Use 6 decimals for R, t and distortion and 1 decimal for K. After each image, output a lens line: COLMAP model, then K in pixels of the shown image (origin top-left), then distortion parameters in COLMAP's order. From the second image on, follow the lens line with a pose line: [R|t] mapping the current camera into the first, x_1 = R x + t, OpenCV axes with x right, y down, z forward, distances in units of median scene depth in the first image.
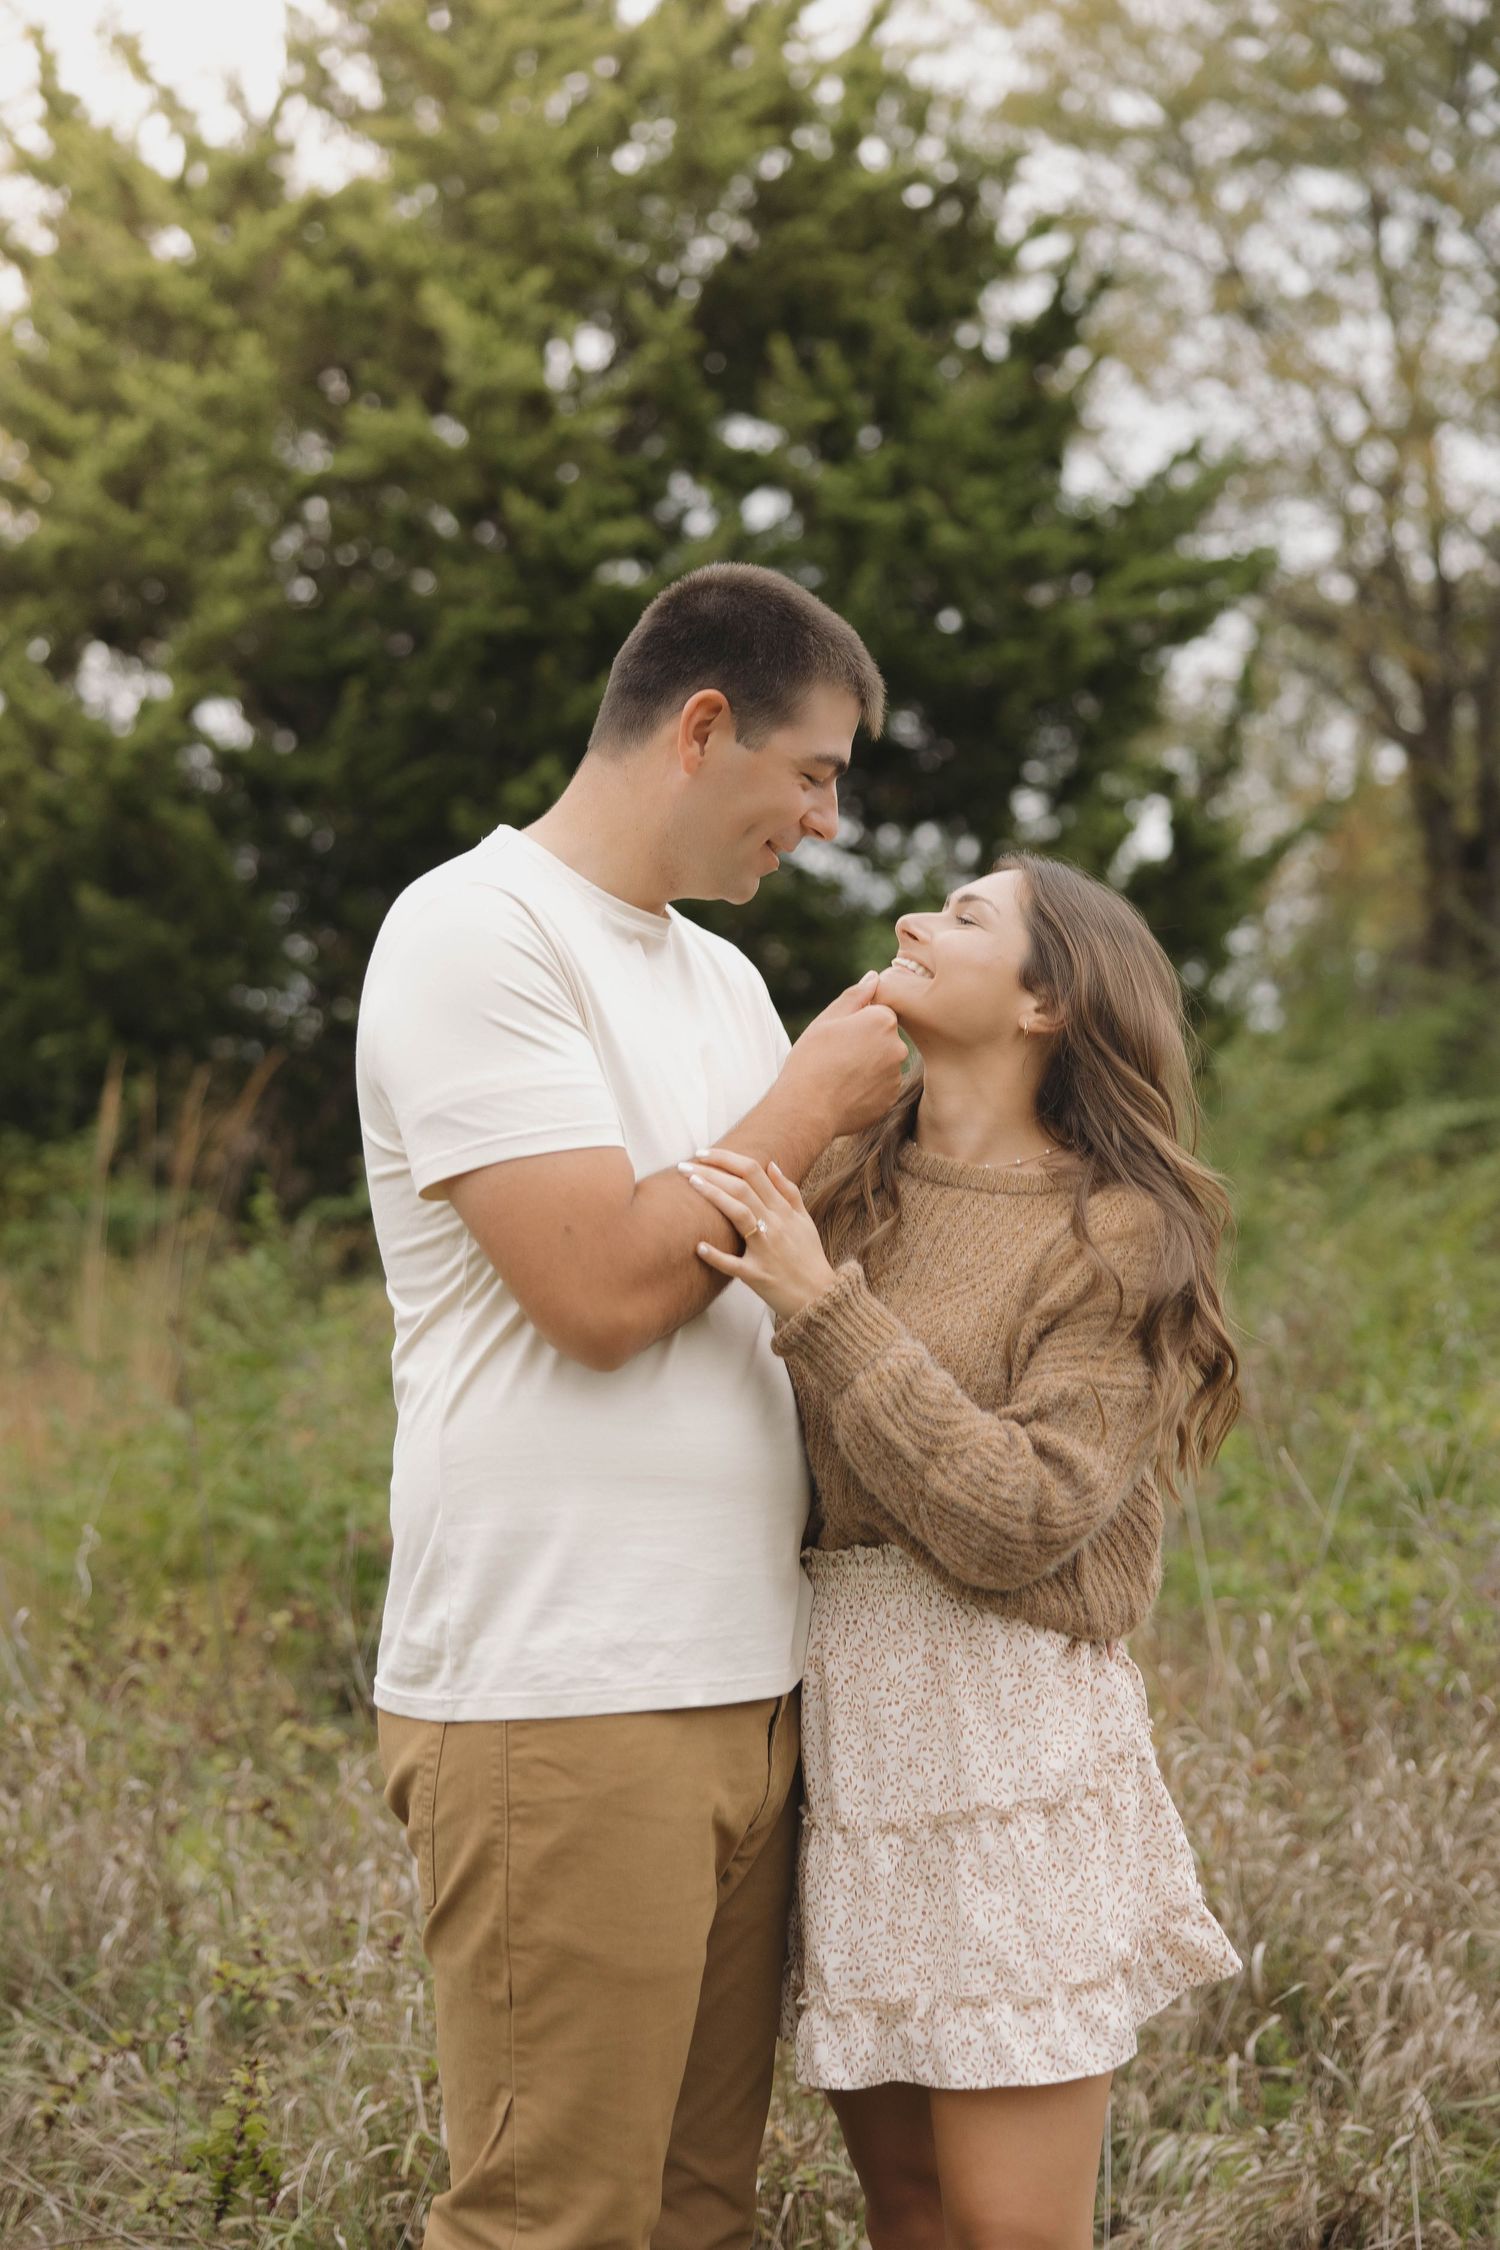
lens RADIAL K [[3031.7, 0, 764.7], [0, 3031.7, 1128.4], [0, 0, 1]] dist [-0.028090, 0.000000]
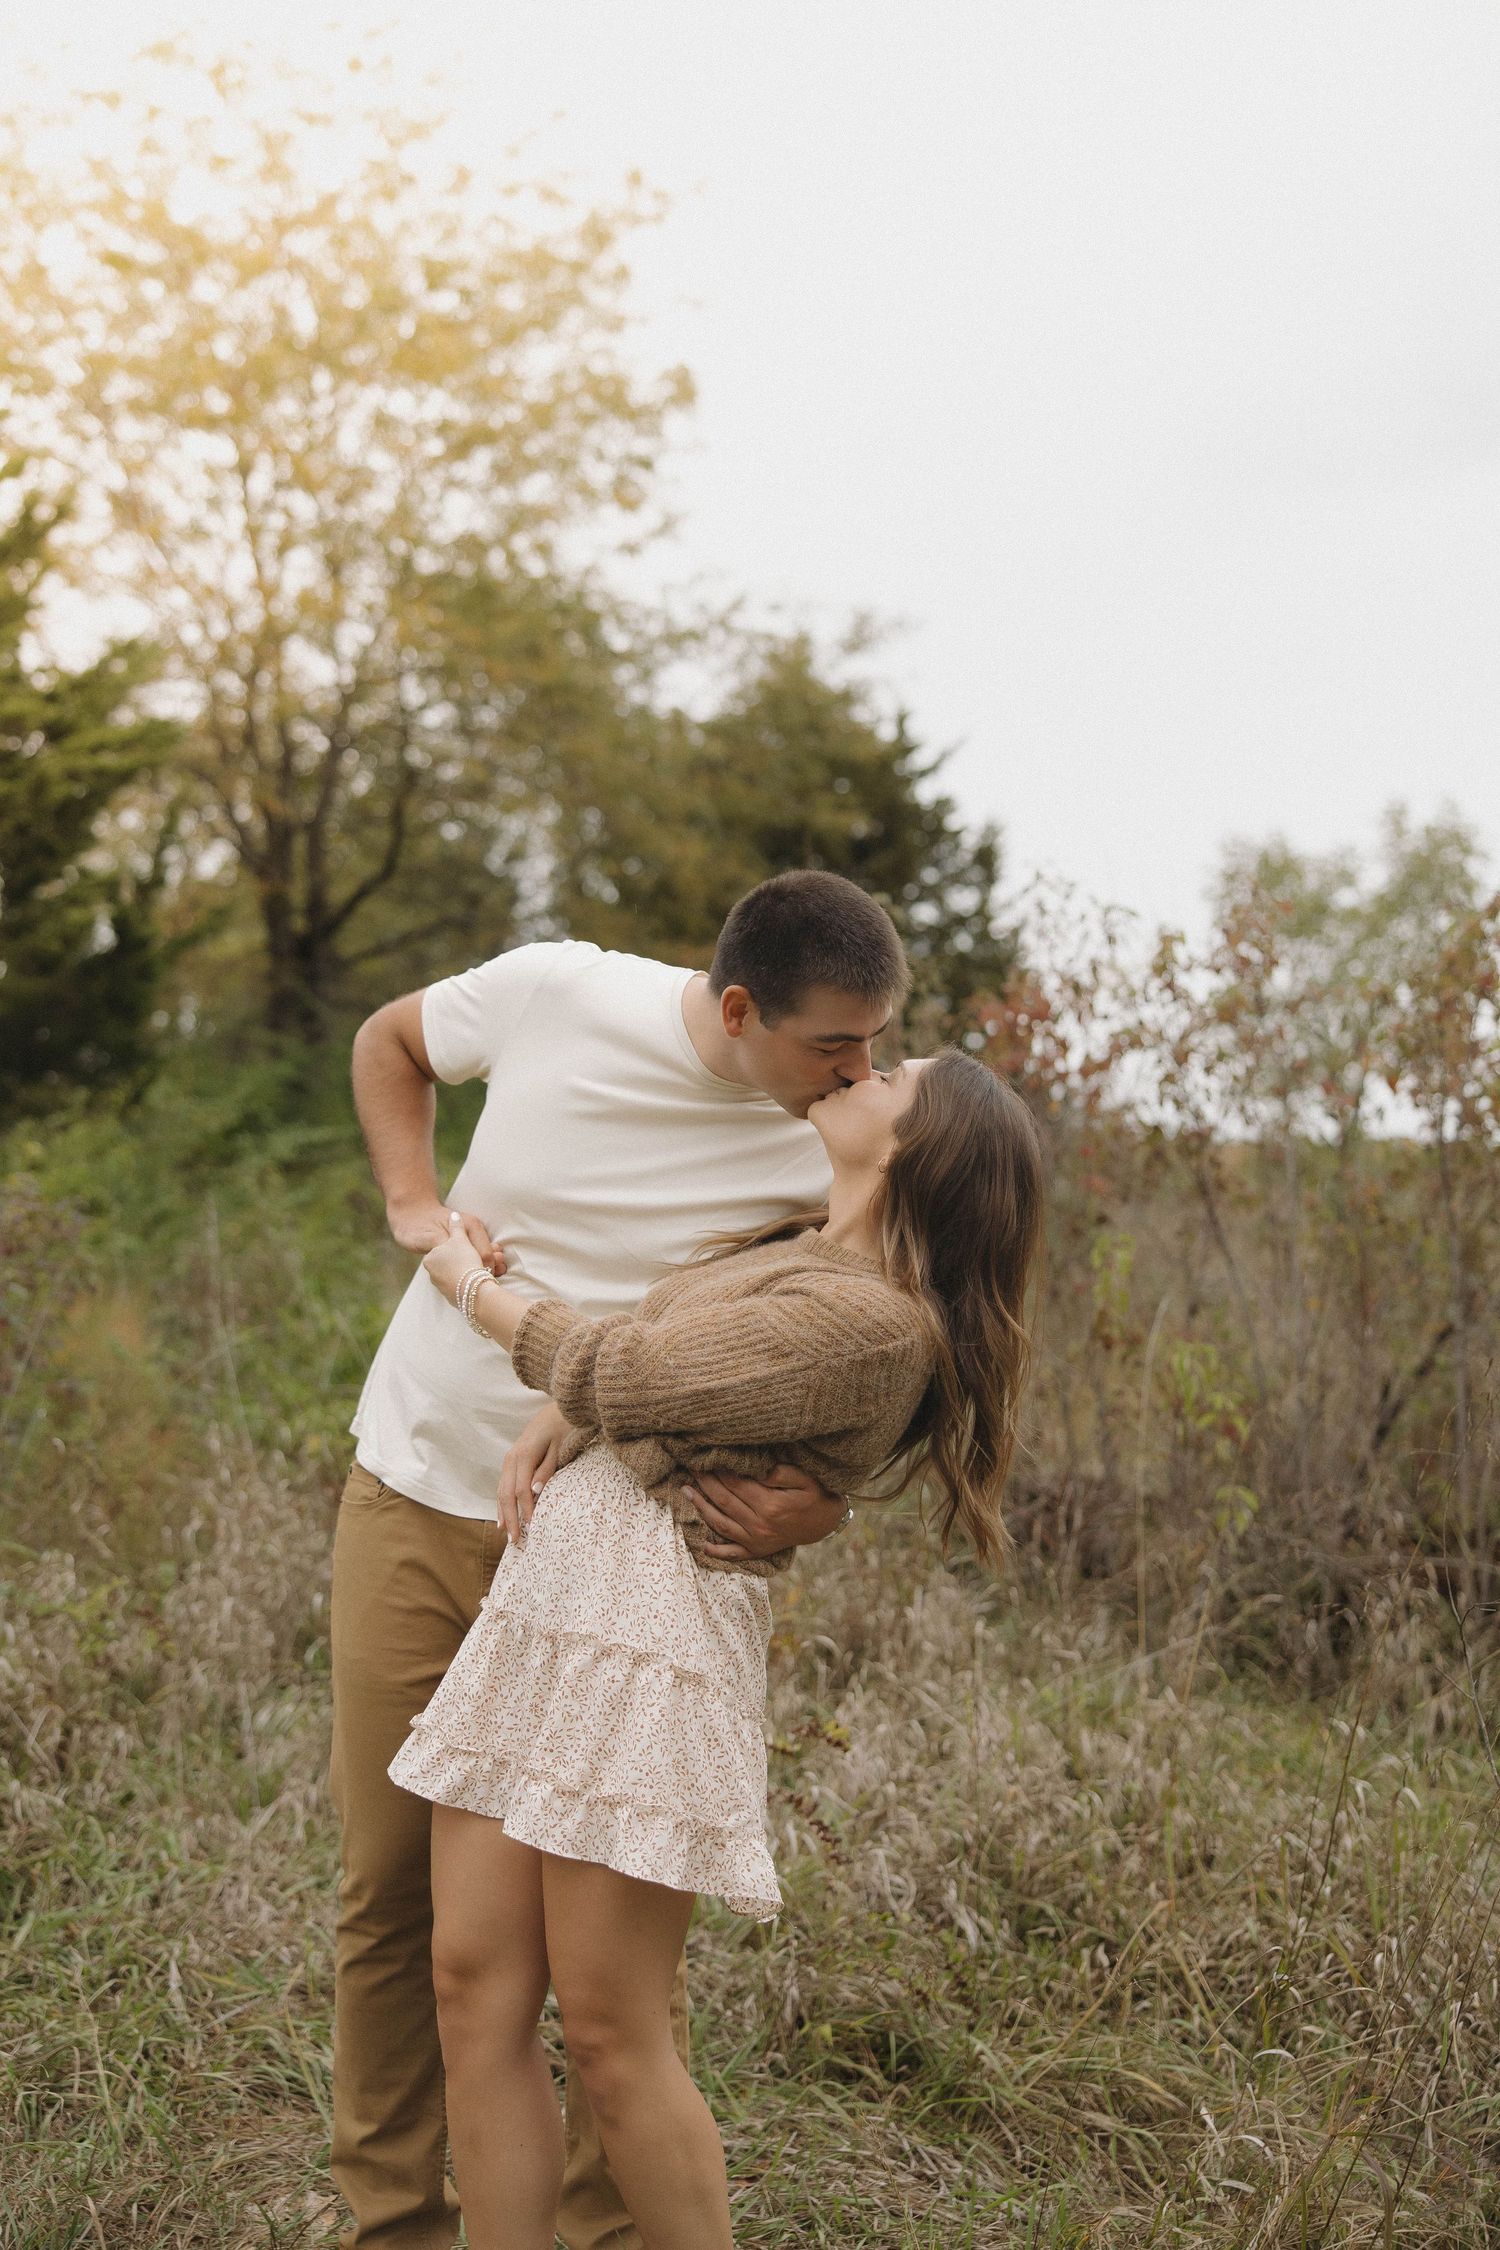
lens RADIAL K [[2465.1, 0, 741.0], [0, 2465.1, 1126.0], [0, 0, 1]] dist [-0.013791, 0.000000]
pose [[0.910636, 0.025690, 0.412410, -0.057125], [-0.020484, 0.999645, -0.017038, 0.005894], [-0.412701, 0.007068, 0.910839, -0.126086]]
